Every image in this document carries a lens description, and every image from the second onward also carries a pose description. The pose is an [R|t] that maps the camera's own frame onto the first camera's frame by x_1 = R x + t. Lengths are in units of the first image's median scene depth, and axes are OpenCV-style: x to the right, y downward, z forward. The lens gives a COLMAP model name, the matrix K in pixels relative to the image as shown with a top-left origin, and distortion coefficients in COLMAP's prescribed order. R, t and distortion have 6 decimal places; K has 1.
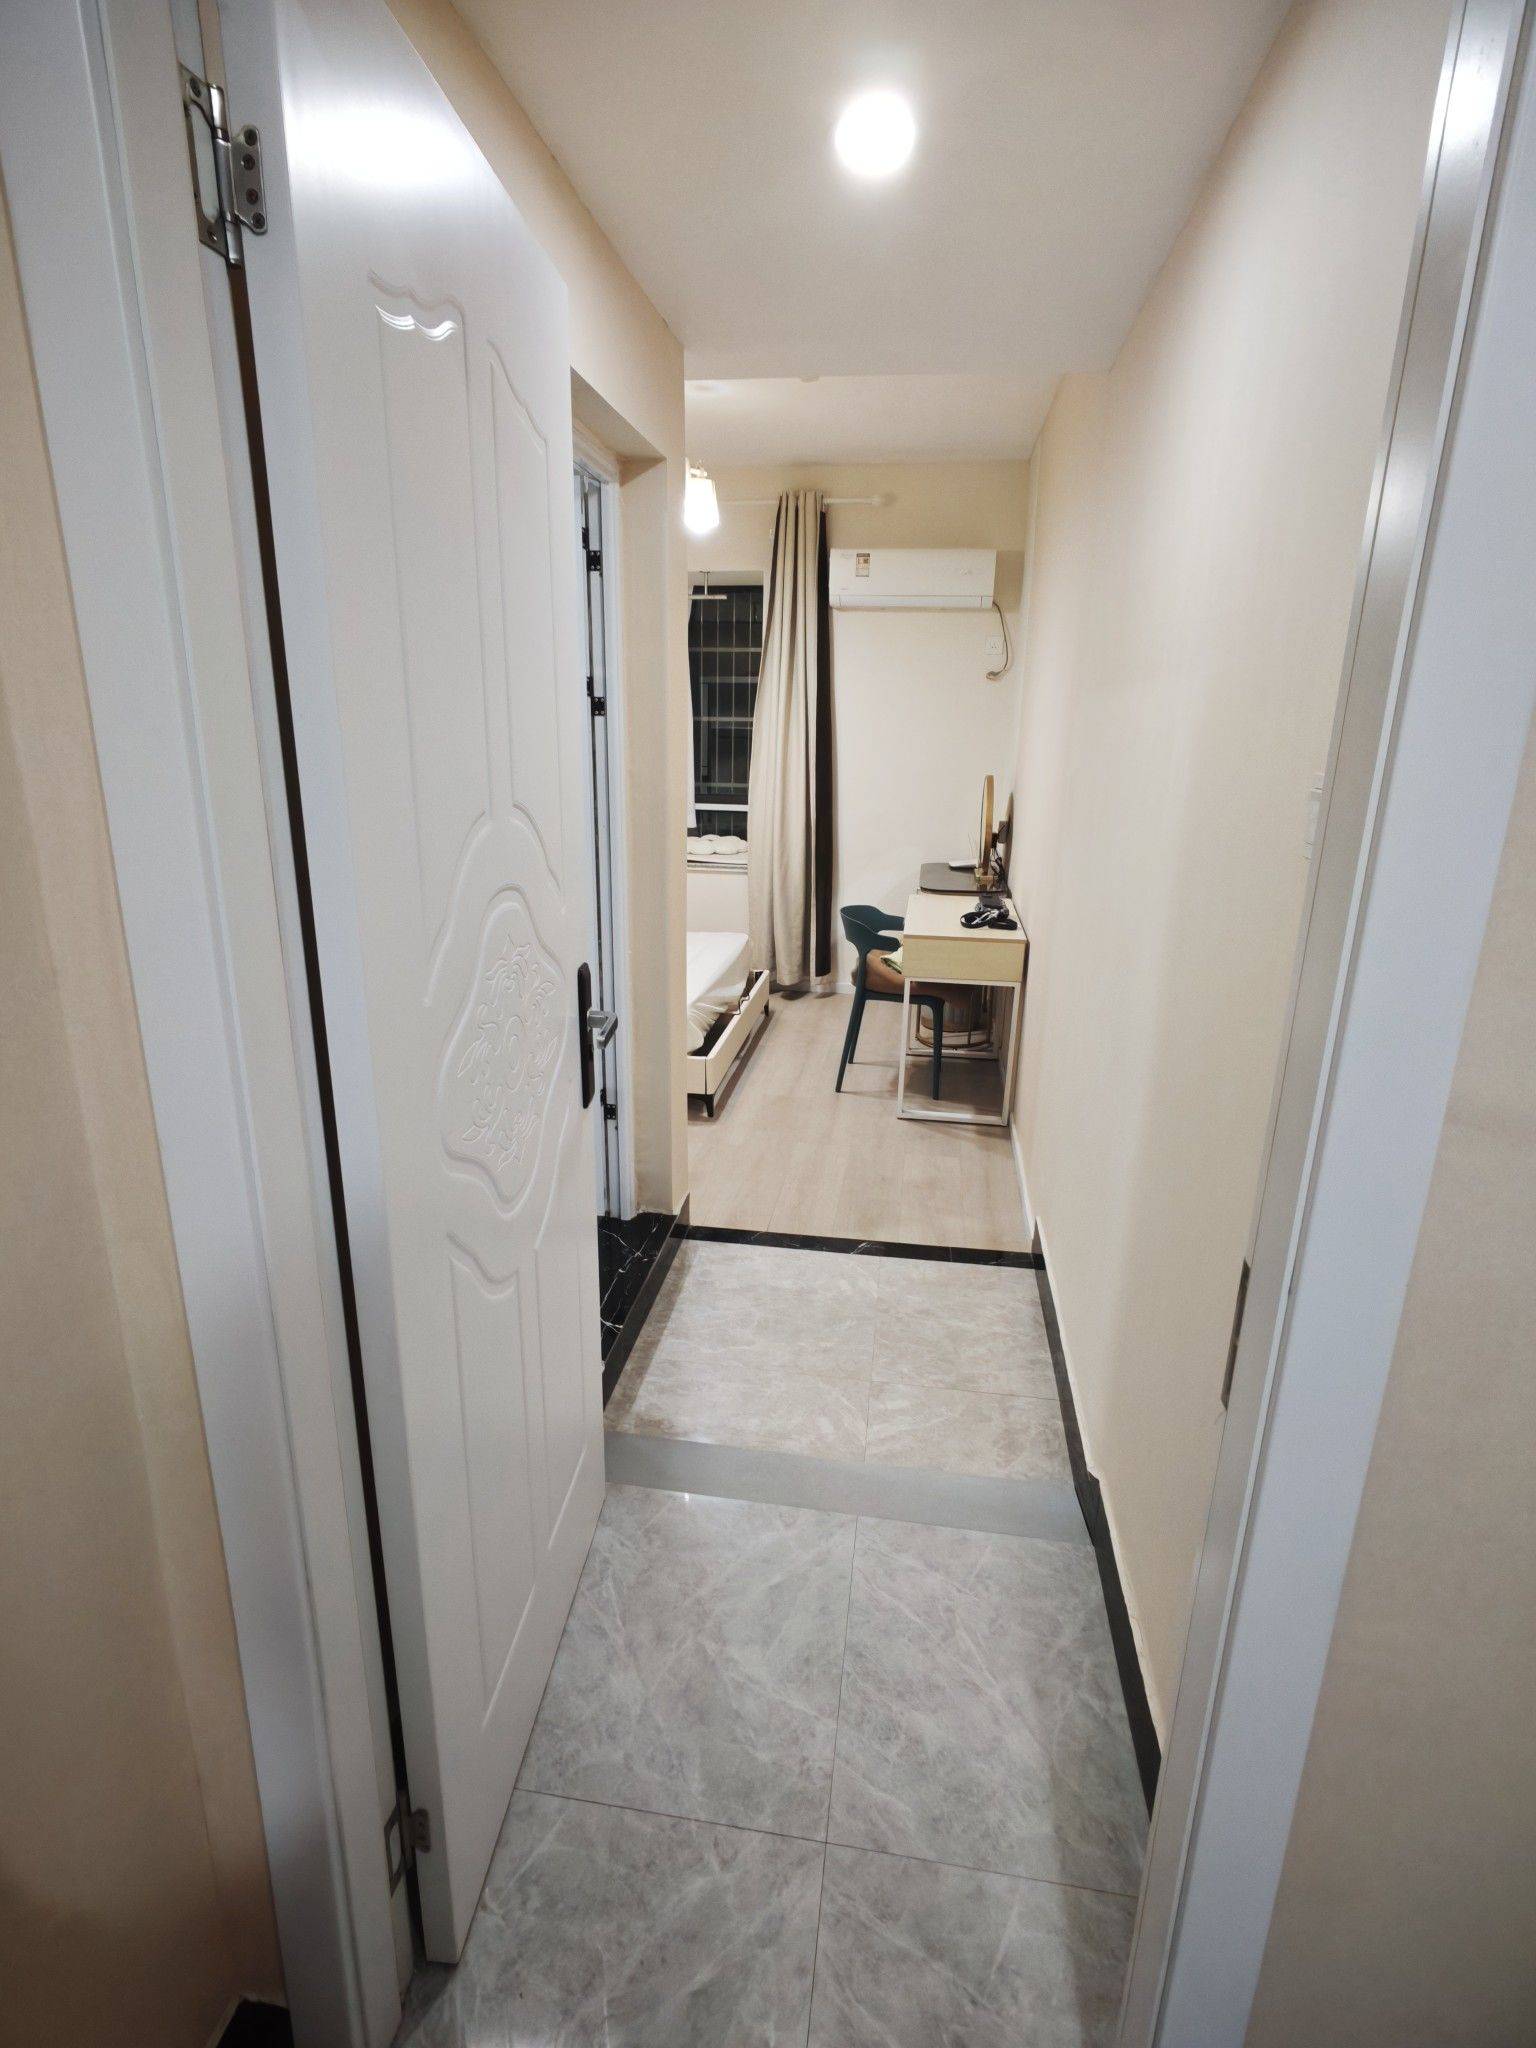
lens RADIAL K [[1027.4, 0, 768.0], [0, 1027.4, 1024.0], [0, 0, 1]] dist [0.000278, -0.000638]
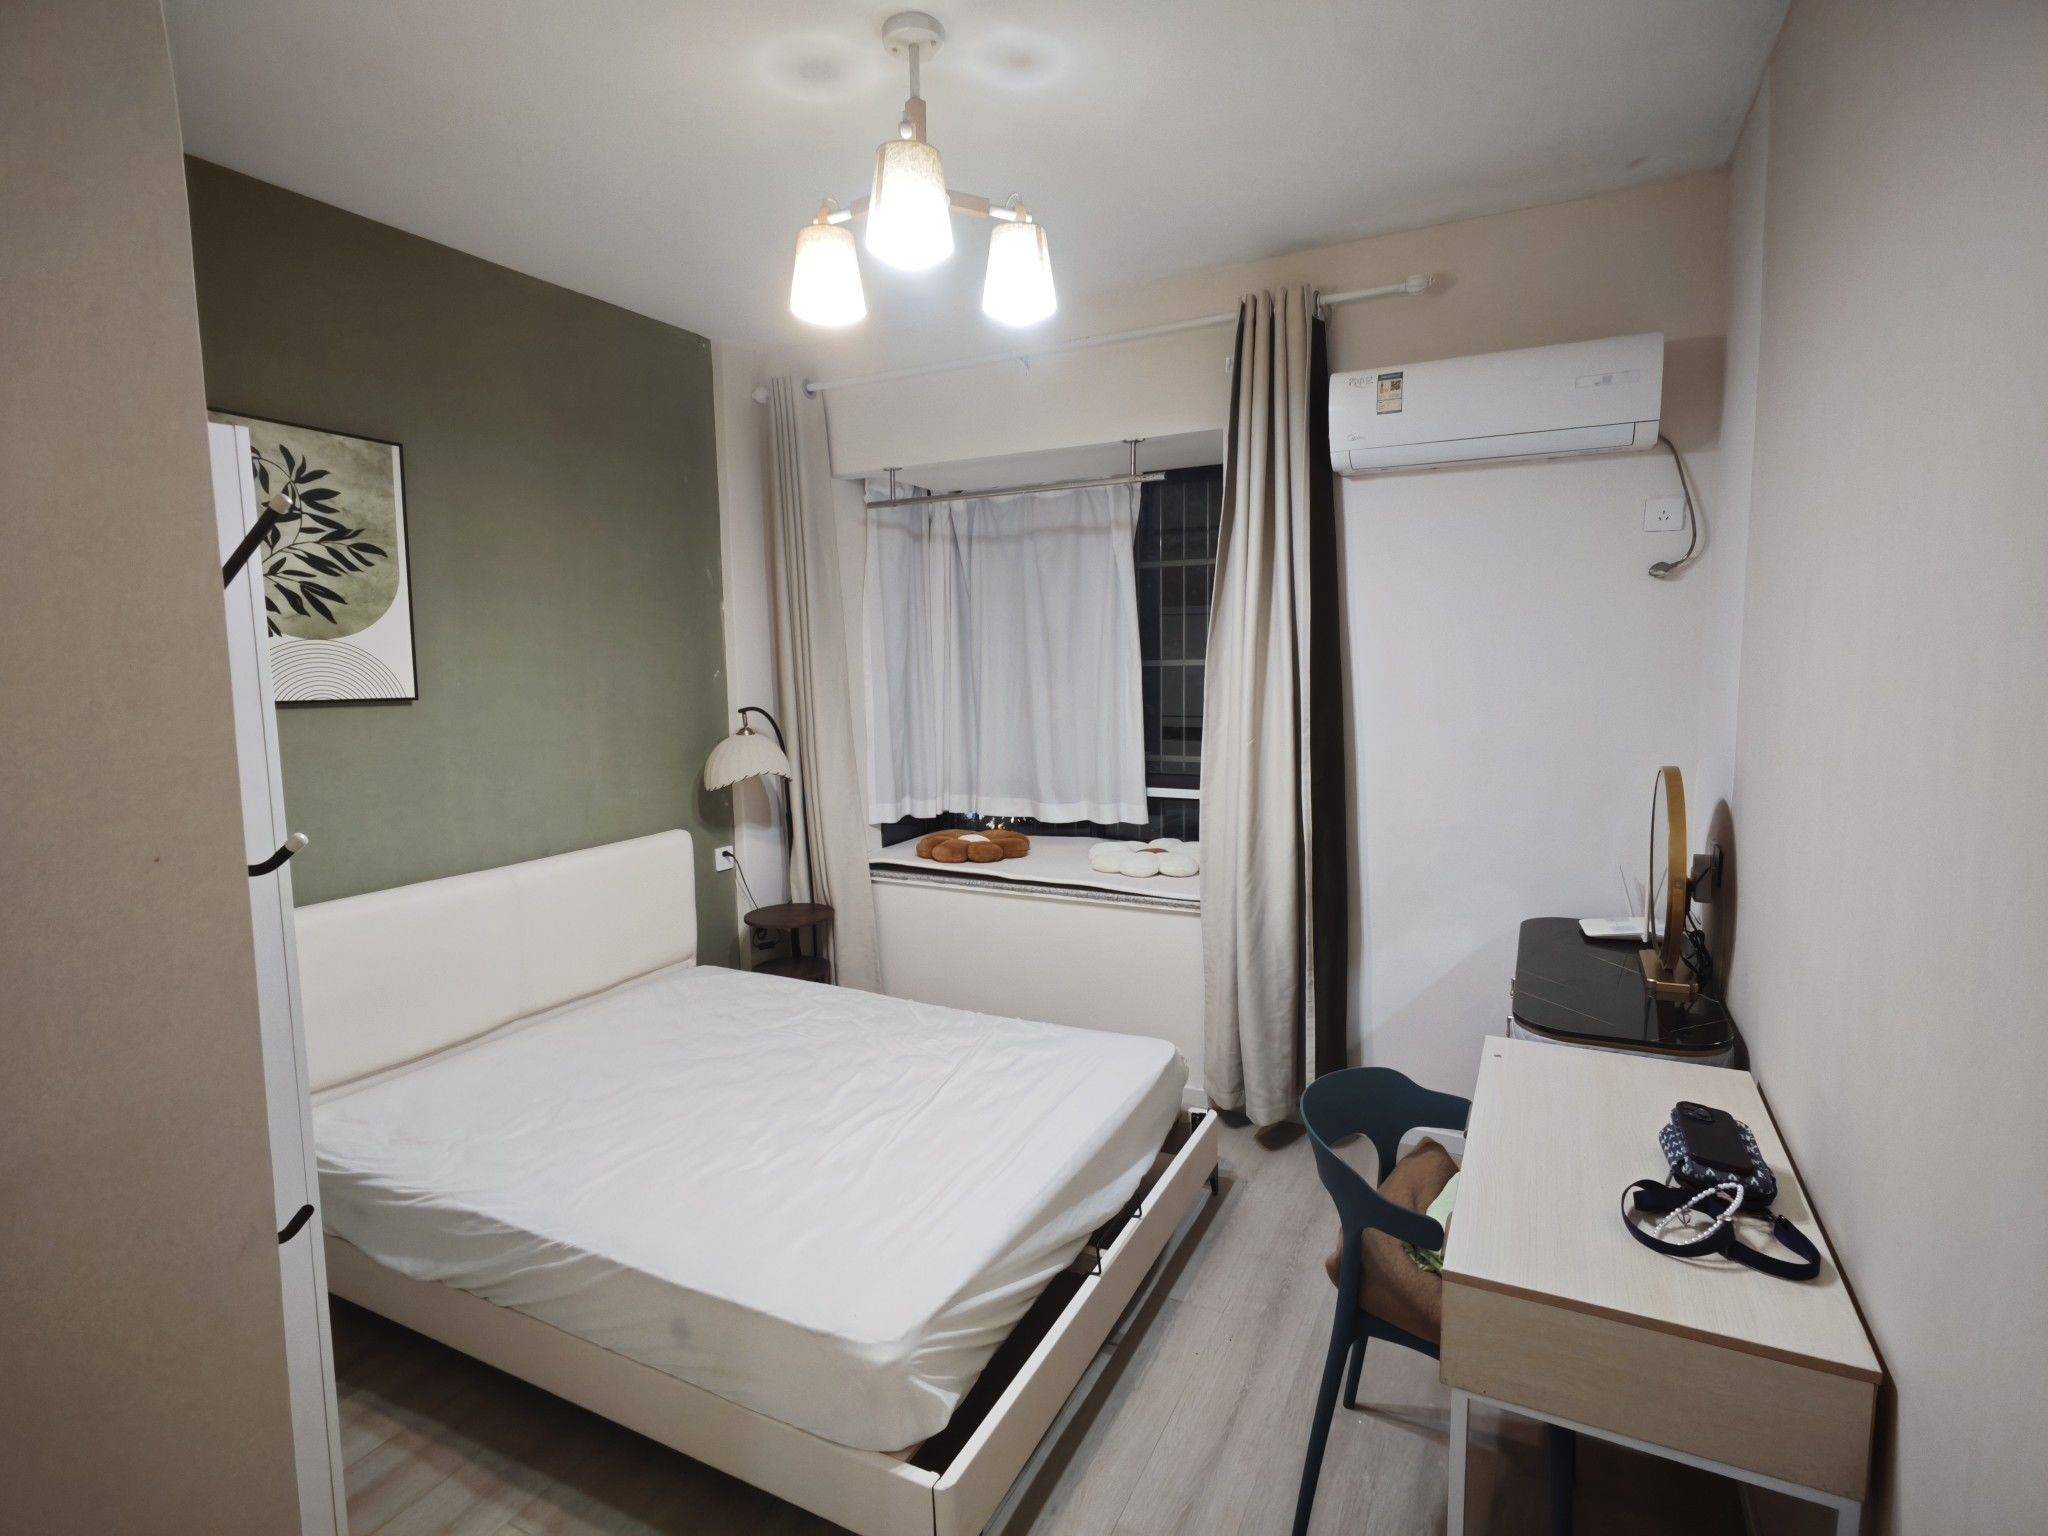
lens RADIAL K [[1027.4, 0, 1024.0], [0, 1027.4, 768.0], [0, 0, 1]] dist [0.000278, -0.000638]
pose [[0.947830, 0.000642, -0.318776, 0.081113], [-0.056880, 0.984291, -0.167143, -0.141042], [0.313661, 0.176555, 0.932976, 0.449635]]
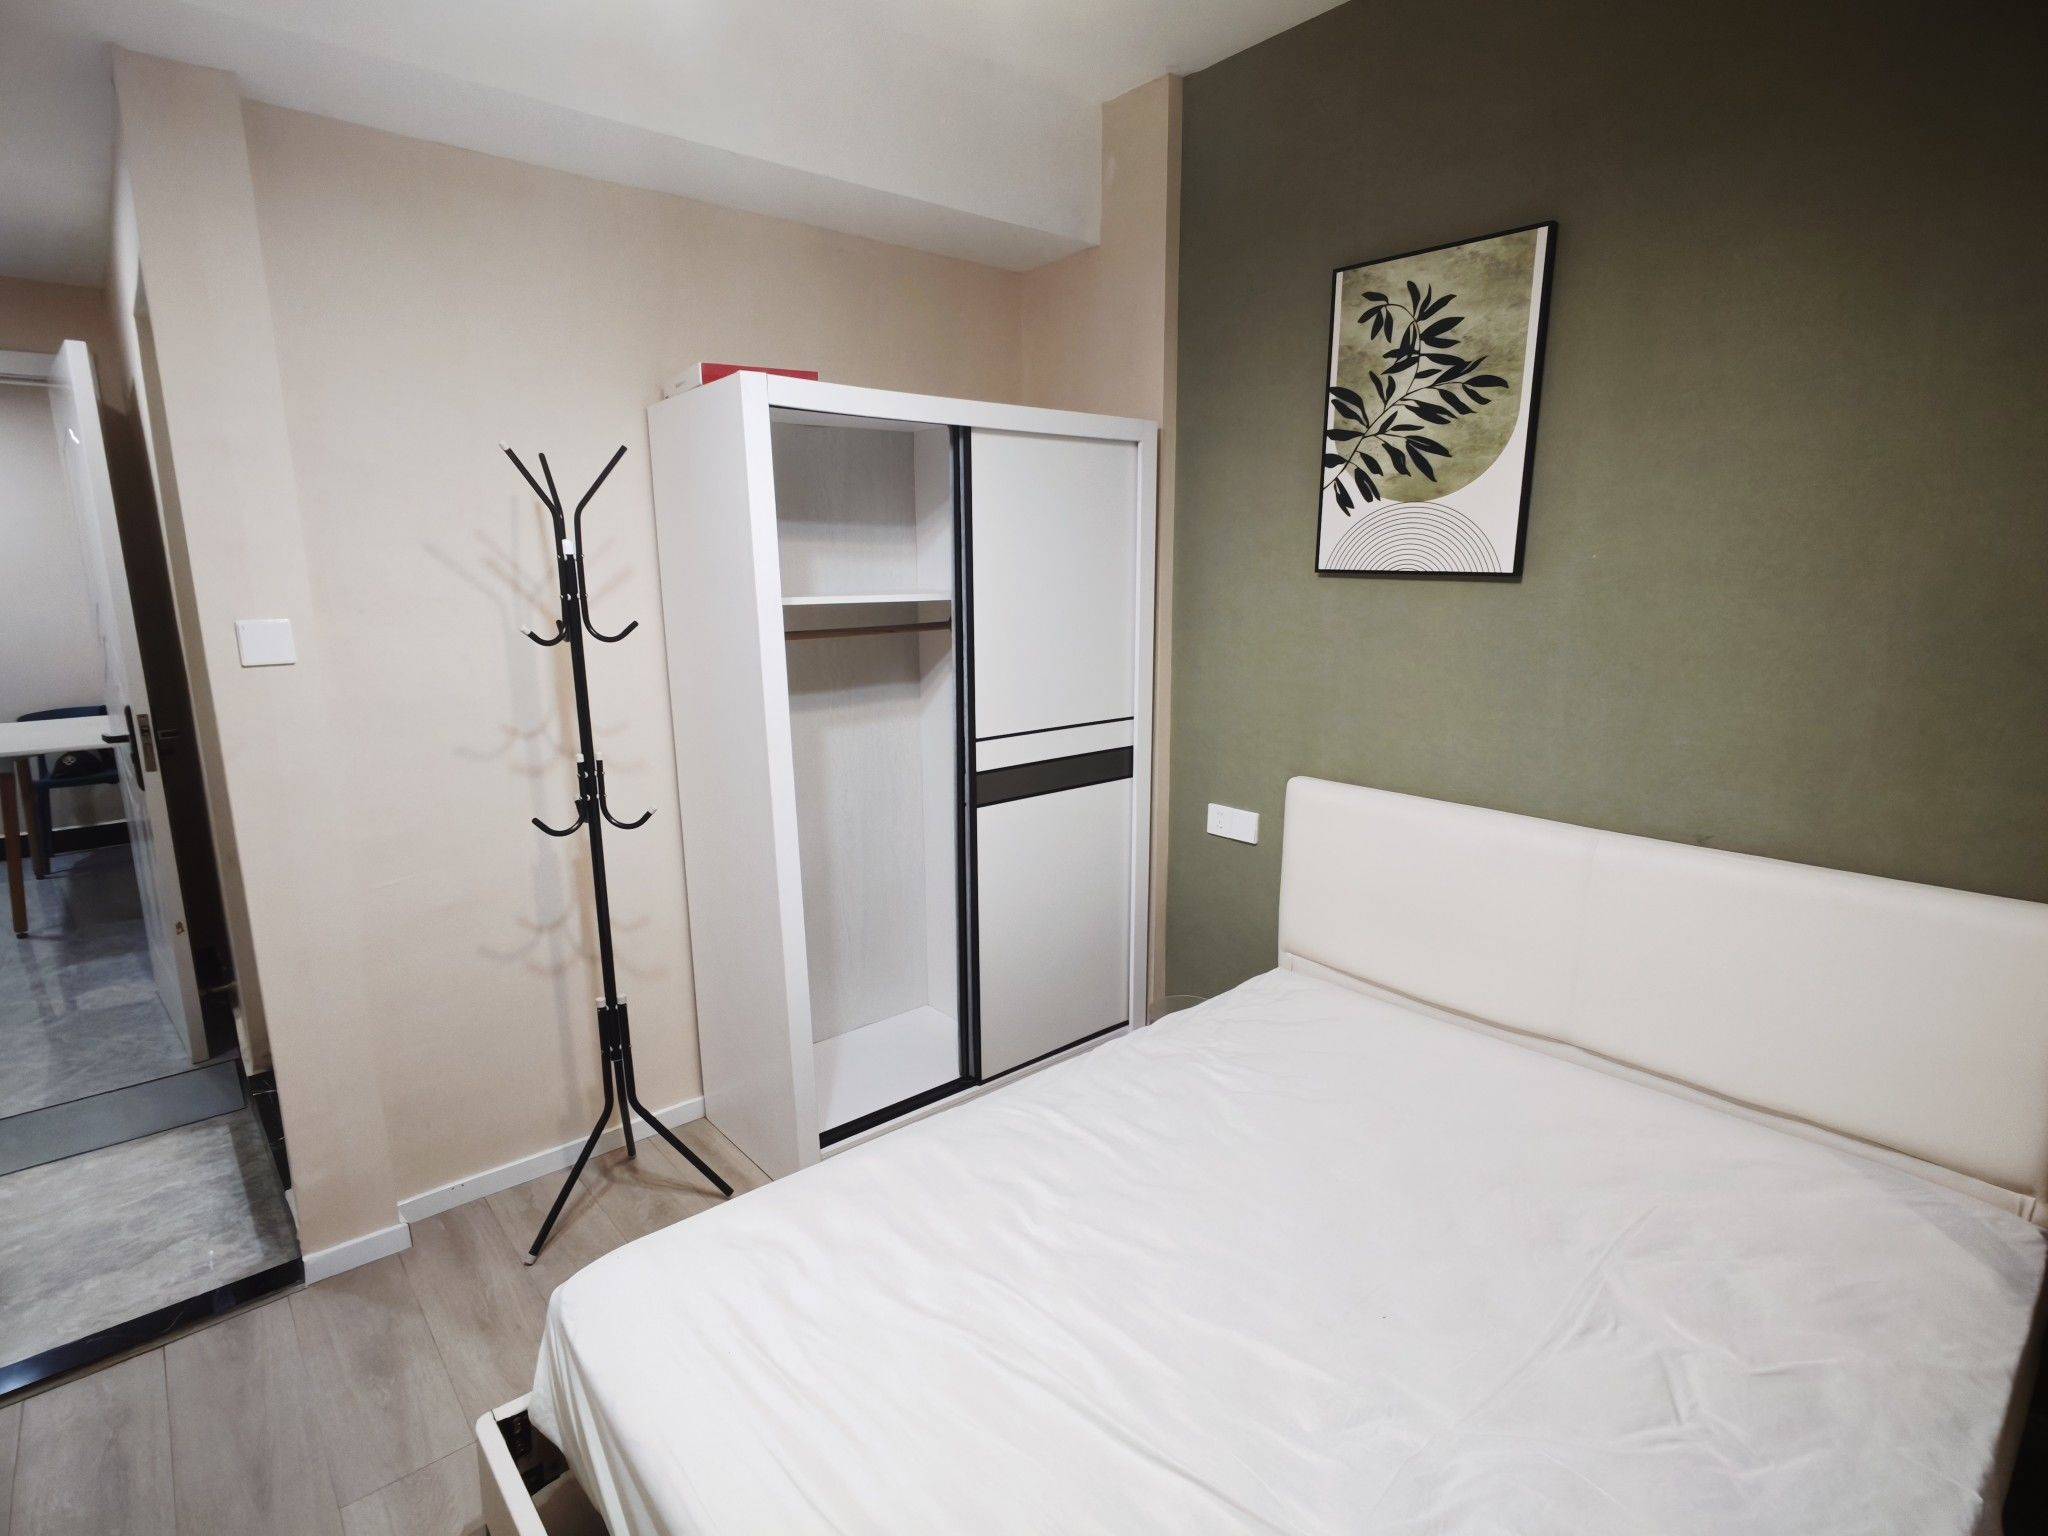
lens RADIAL K [[1027.4, 0, 1024.0], [0, 1027.4, 768.0], [0, 0, 1]] dist [0.000278, -0.000638]
pose [[-0.639680, 0.137246, -0.756289, 0.045621], [-0.221227, 0.909421, 0.352153, -0.335483], [0.736117, 0.392577, -0.551376, 1.162775]]
